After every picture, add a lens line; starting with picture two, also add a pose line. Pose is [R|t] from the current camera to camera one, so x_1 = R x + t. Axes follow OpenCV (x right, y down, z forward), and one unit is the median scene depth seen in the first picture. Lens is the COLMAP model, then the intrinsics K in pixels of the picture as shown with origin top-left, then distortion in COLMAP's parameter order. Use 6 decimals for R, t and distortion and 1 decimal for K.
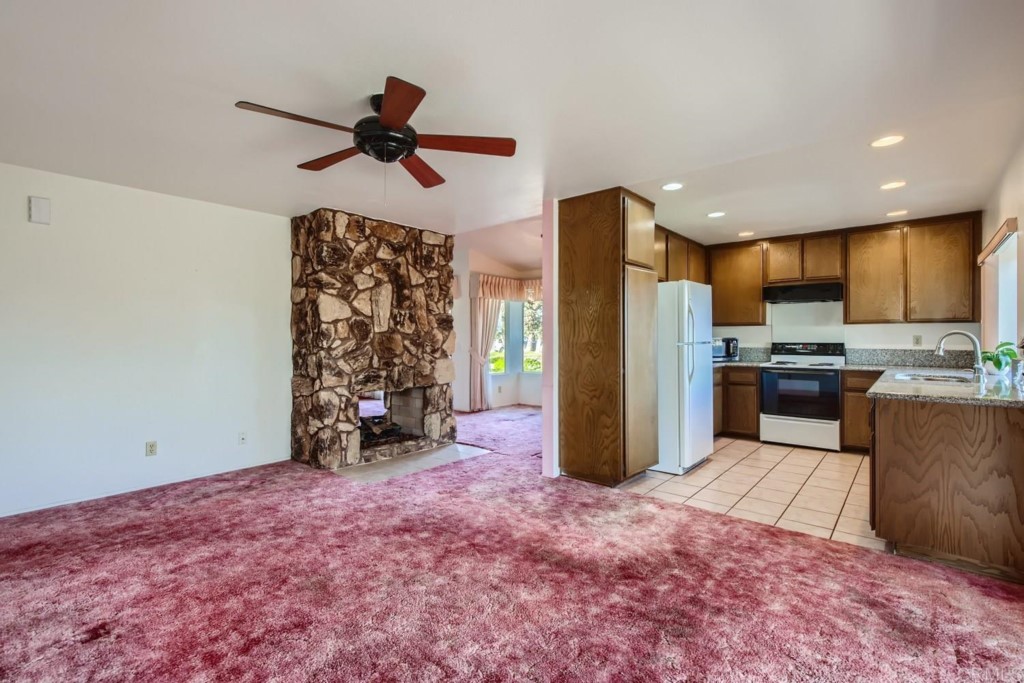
lens RADIAL K [[463.6, 0, 518.5], [0, 463.6, 337.0], [0, 0, 1]] dist [-0.003251, 0.003568]
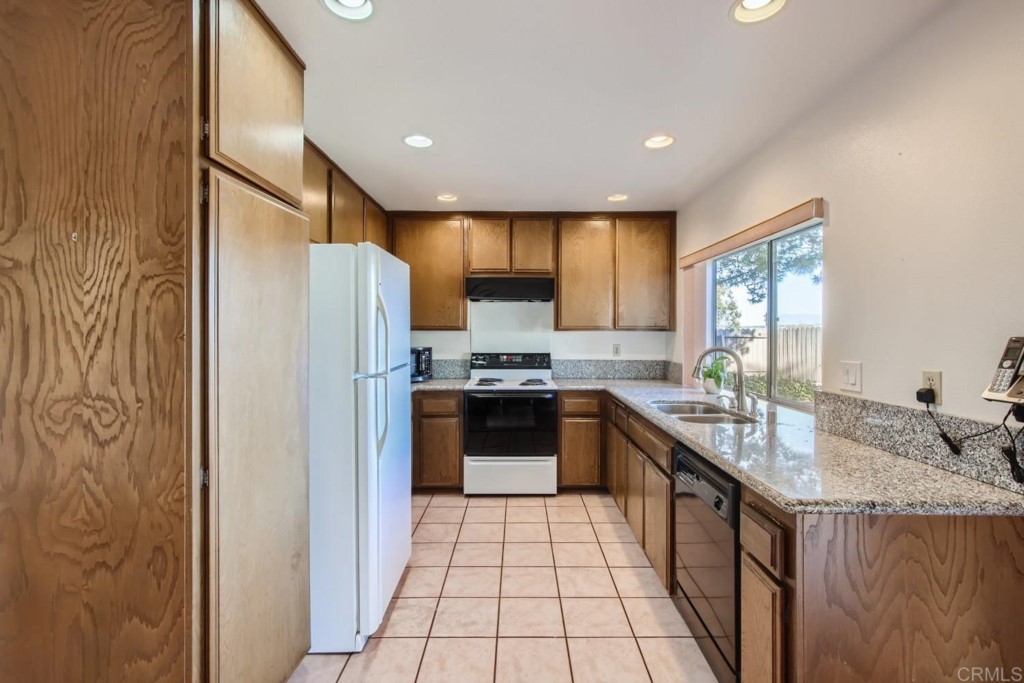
lens RADIAL K [[464.8, 0, 516.5], [0, 464.8, 333.6], [0, 0, 1]] dist [-0.000994, 0.001152]
pose [[0.764291, 0.000410, 0.644871, 0.150468], [-0.003122, 0.999990, 0.003064, -0.028421], [-0.644864, -0.004355, 0.764285, 0.487902]]
